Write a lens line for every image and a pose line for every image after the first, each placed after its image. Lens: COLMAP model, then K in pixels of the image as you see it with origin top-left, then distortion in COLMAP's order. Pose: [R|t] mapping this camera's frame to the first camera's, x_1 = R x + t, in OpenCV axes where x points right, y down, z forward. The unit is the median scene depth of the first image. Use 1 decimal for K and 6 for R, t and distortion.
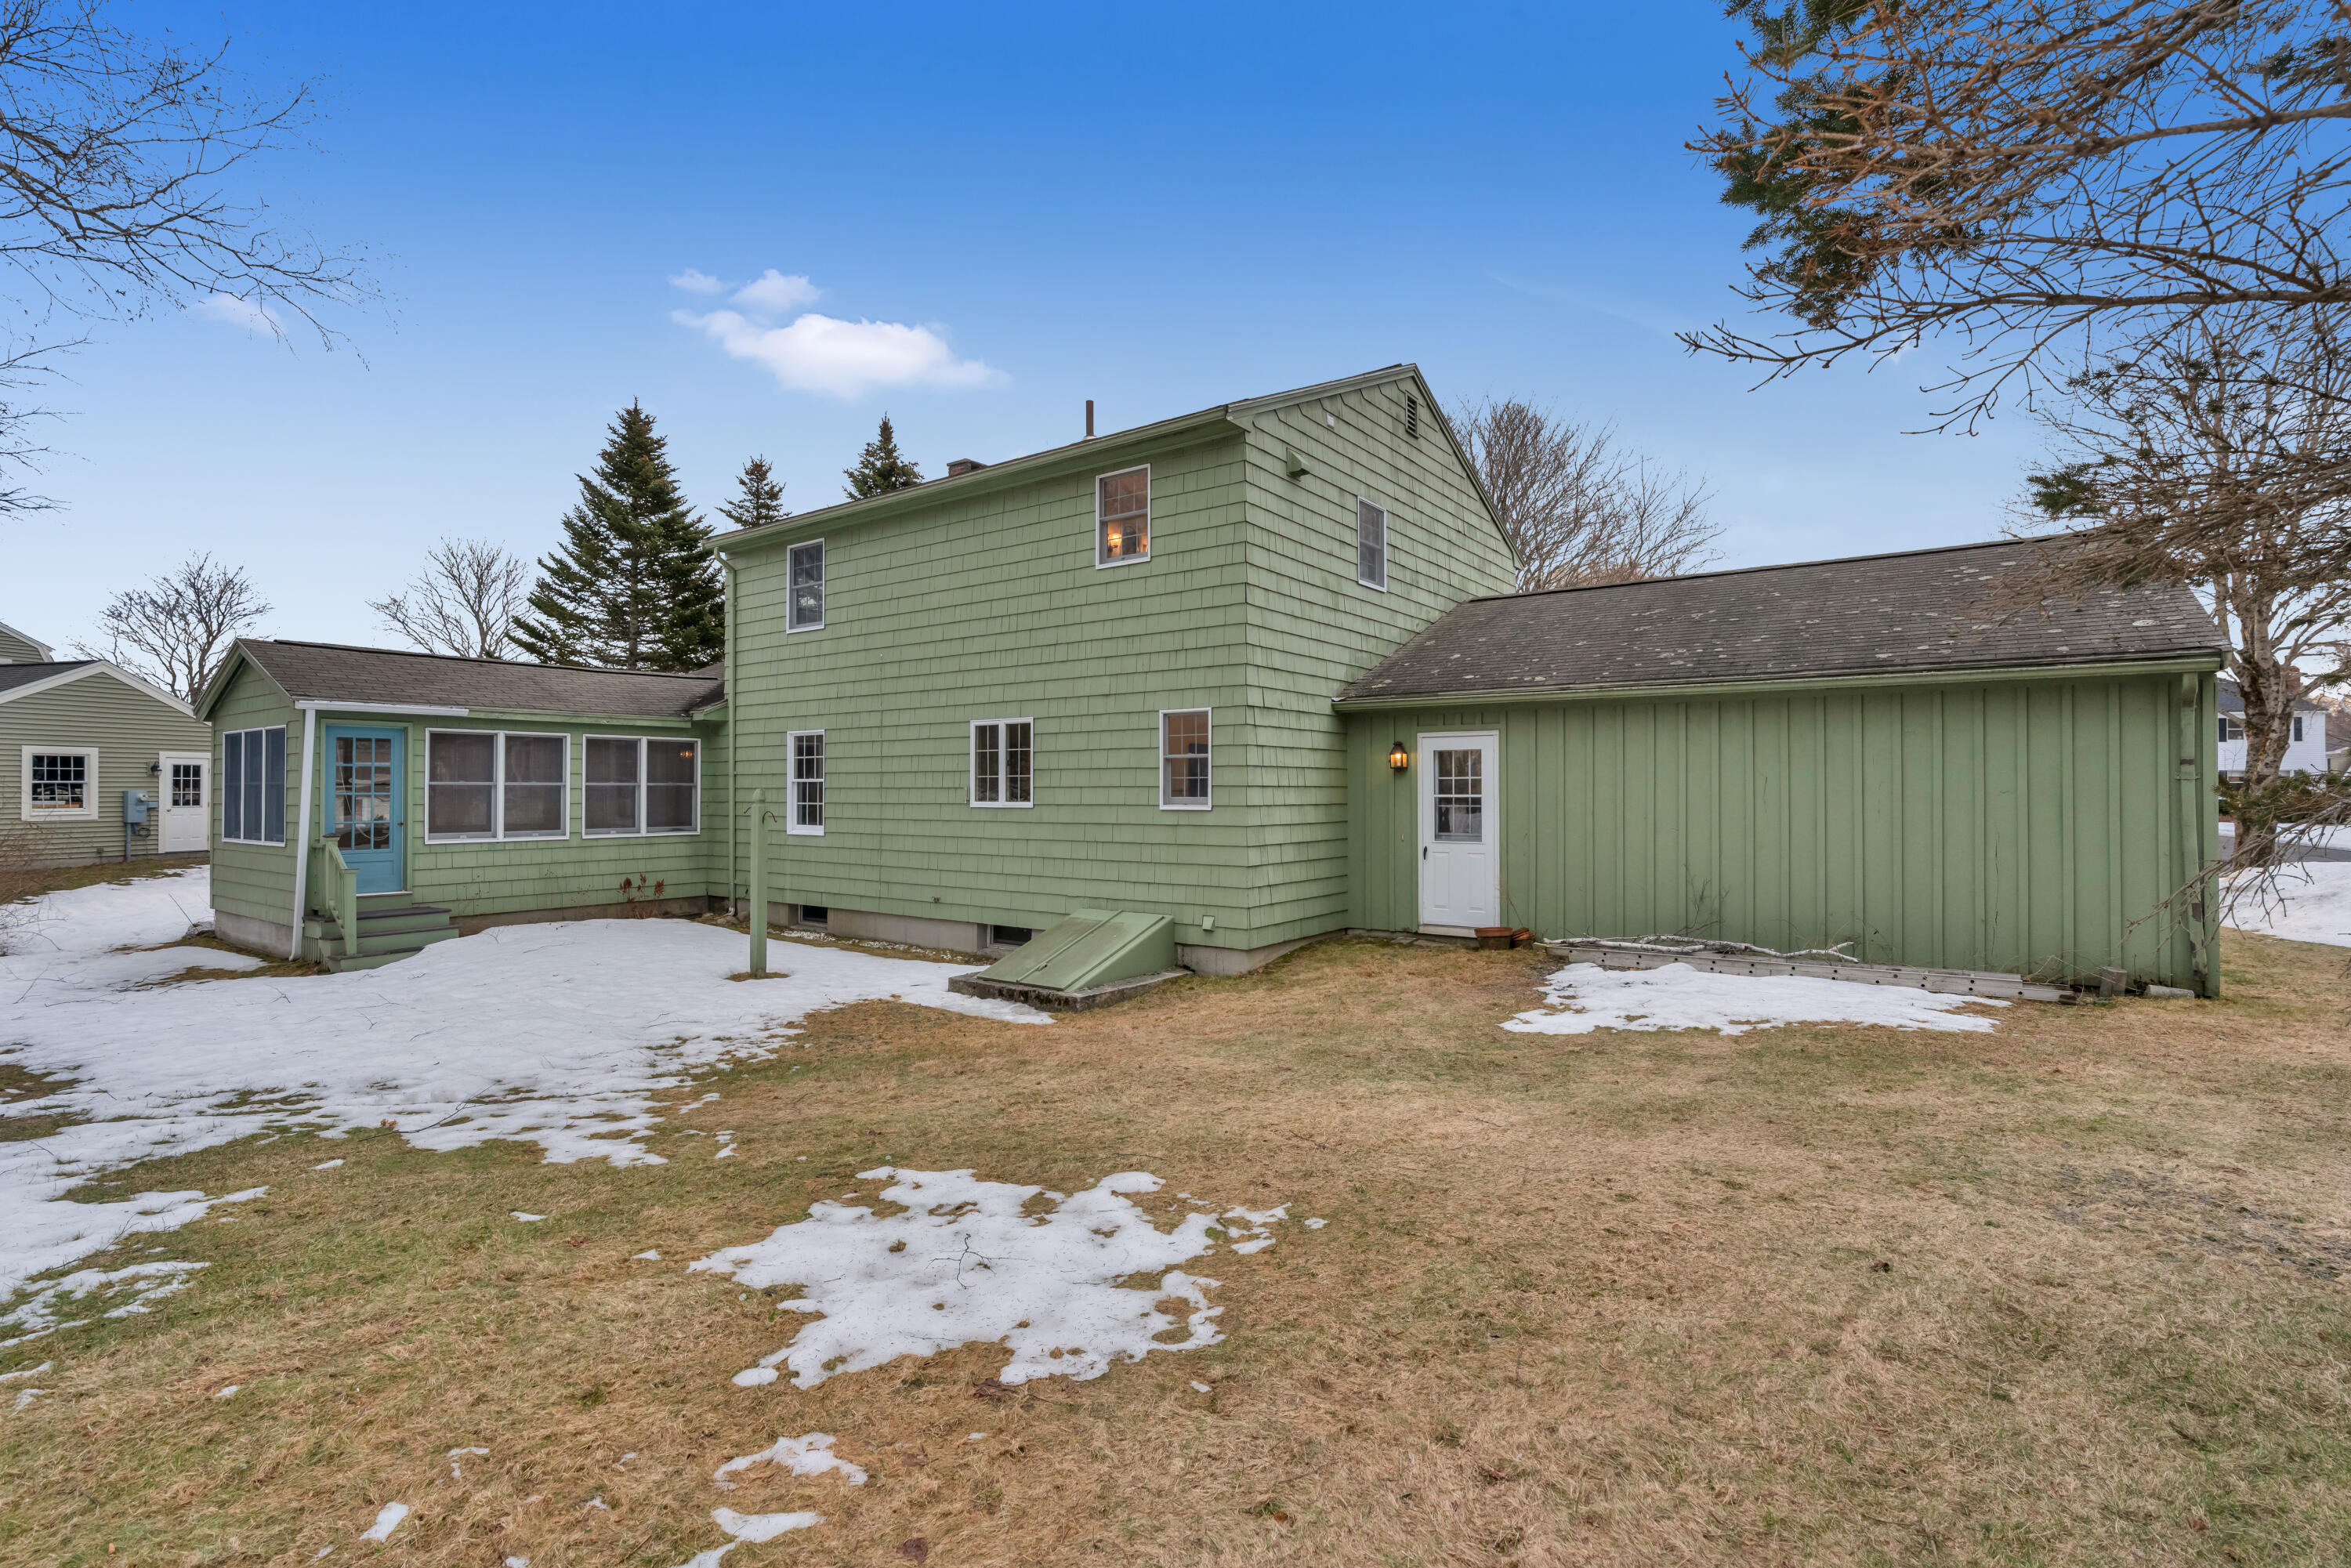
lens RADIAL K [[1077.2, 0, 1183.6], [0, 1077.2, 780.2], [0, 0, 1]] dist [-0.003603, 0.001415]
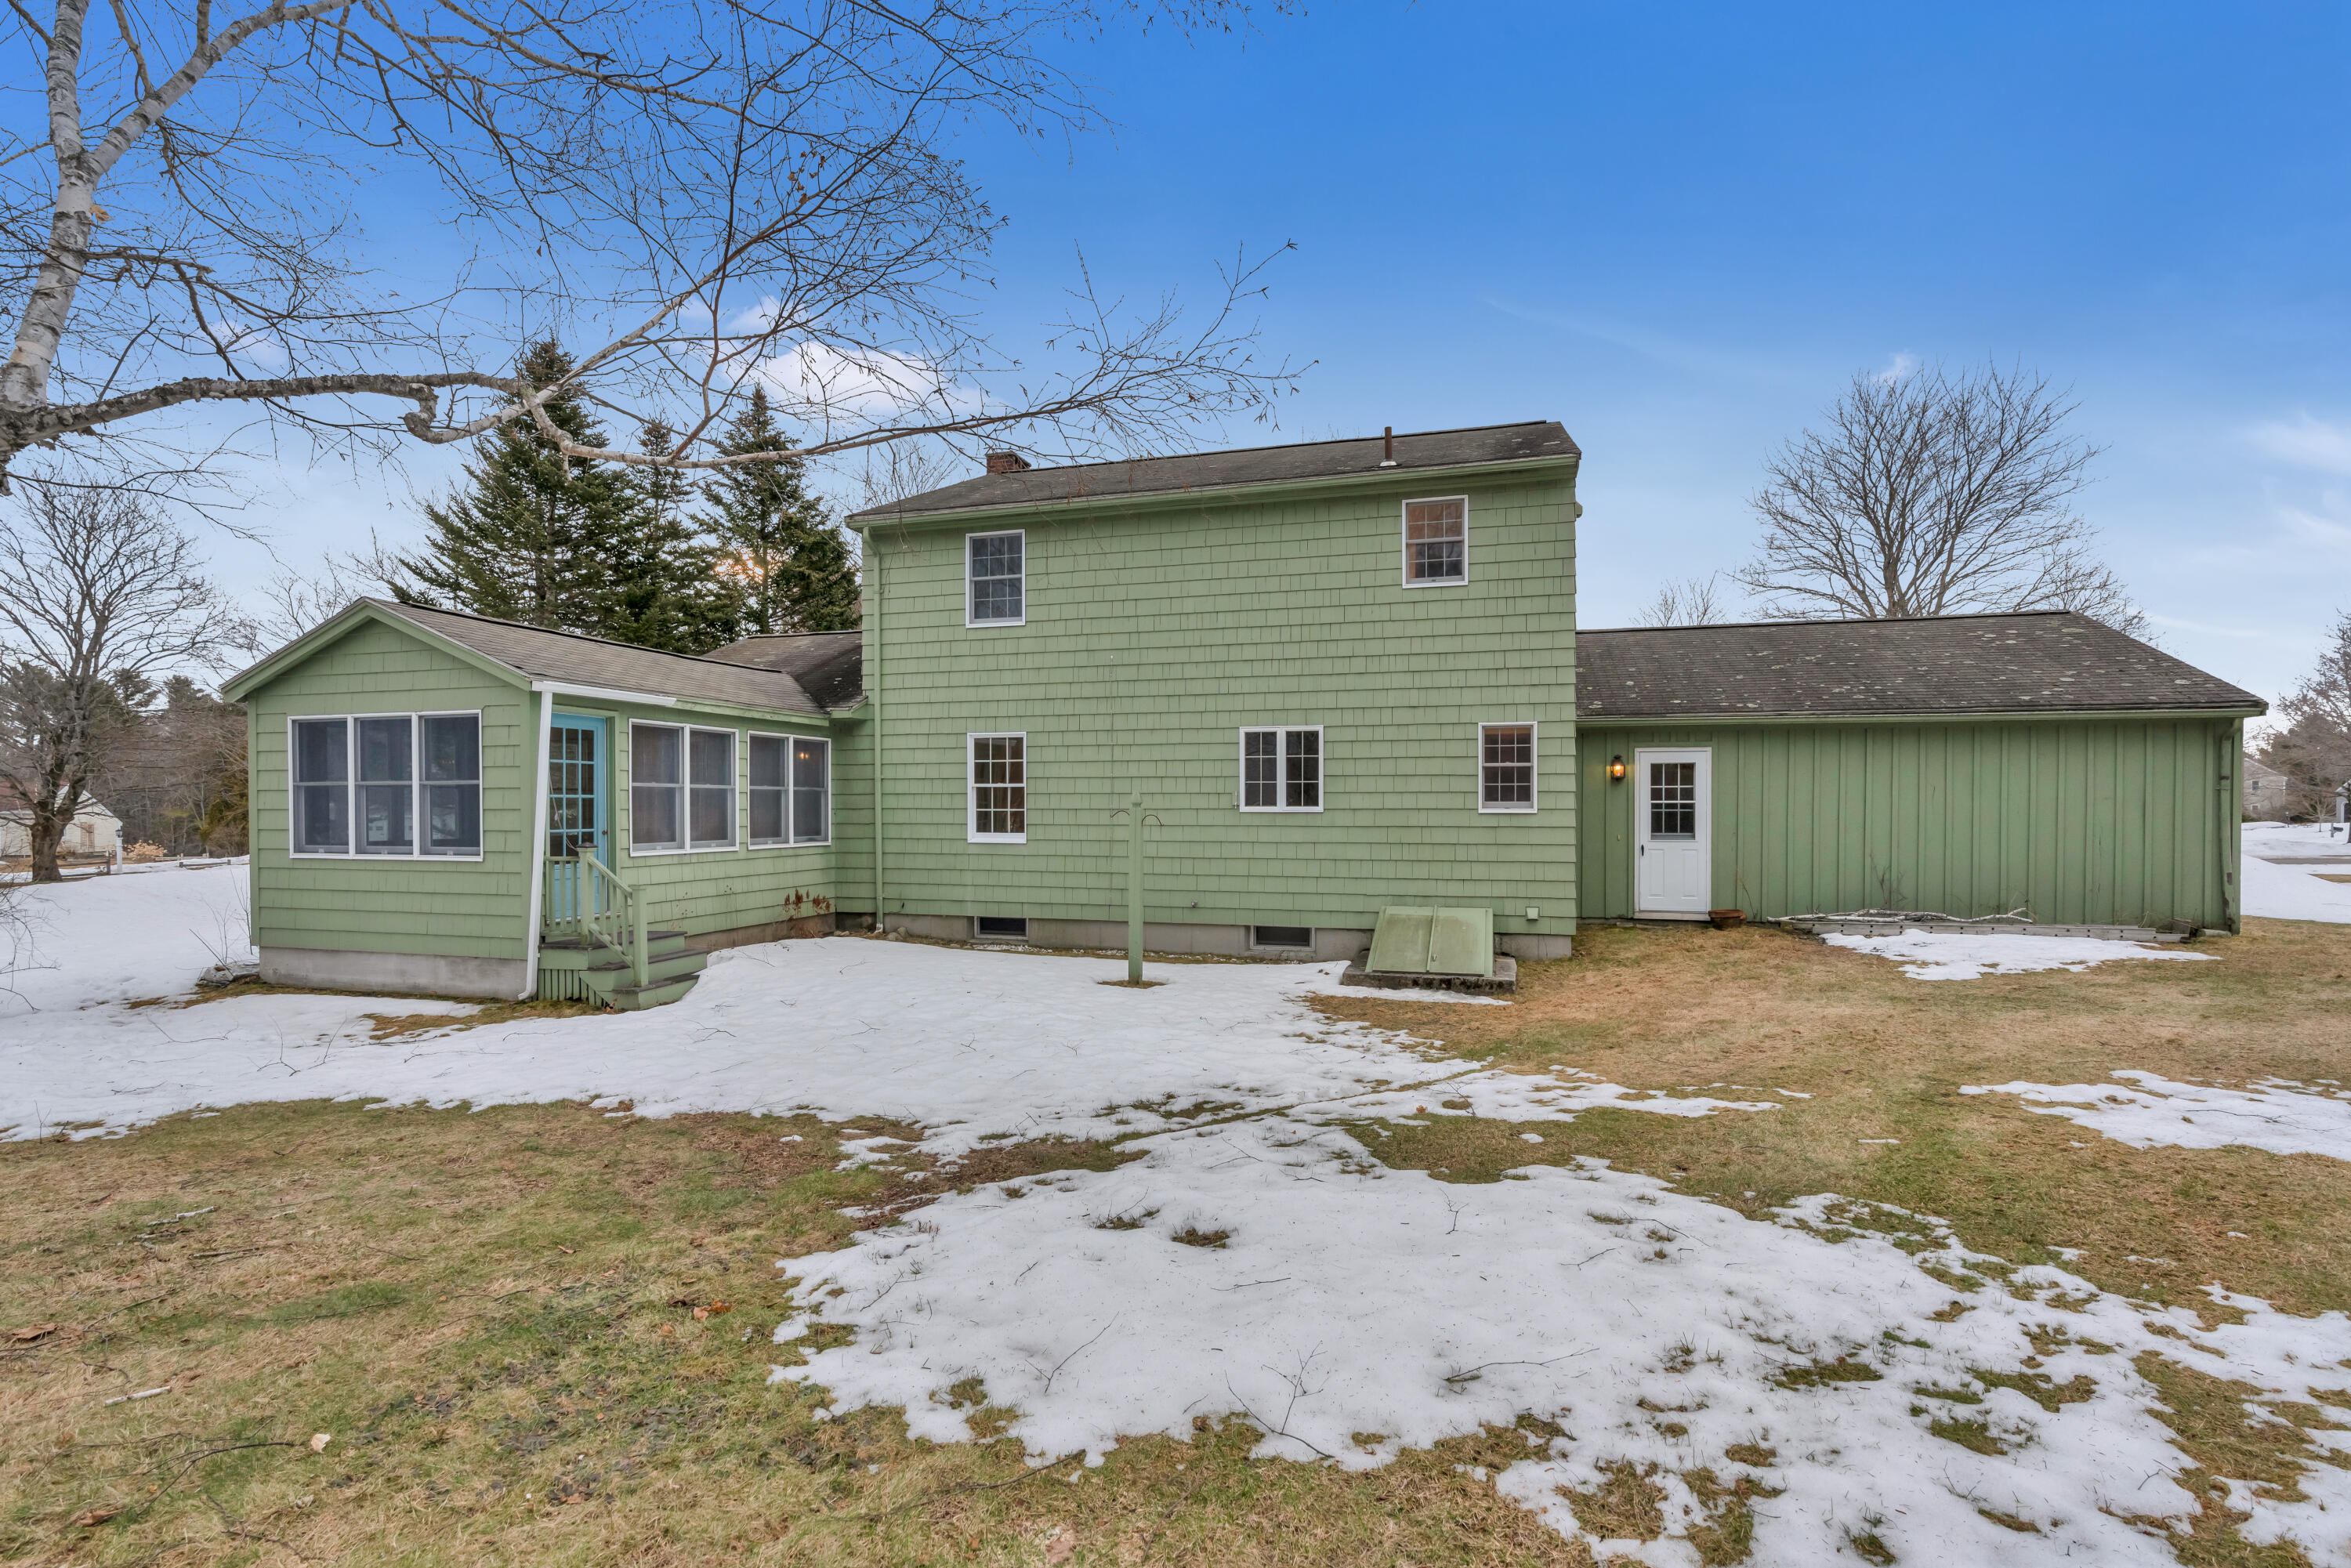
lens RADIAL K [[1077.2, 0, 1231.9], [0, 1077.2, 828.3], [0, 0, 1]] dist [-0.003603, 0.001415]
pose [[0.938338, -0.005882, 0.345669, -0.594222], [-0.004966, 0.999523, 0.030490, 0.009661], [-0.345684, -0.030327, 0.937861, 0.050034]]
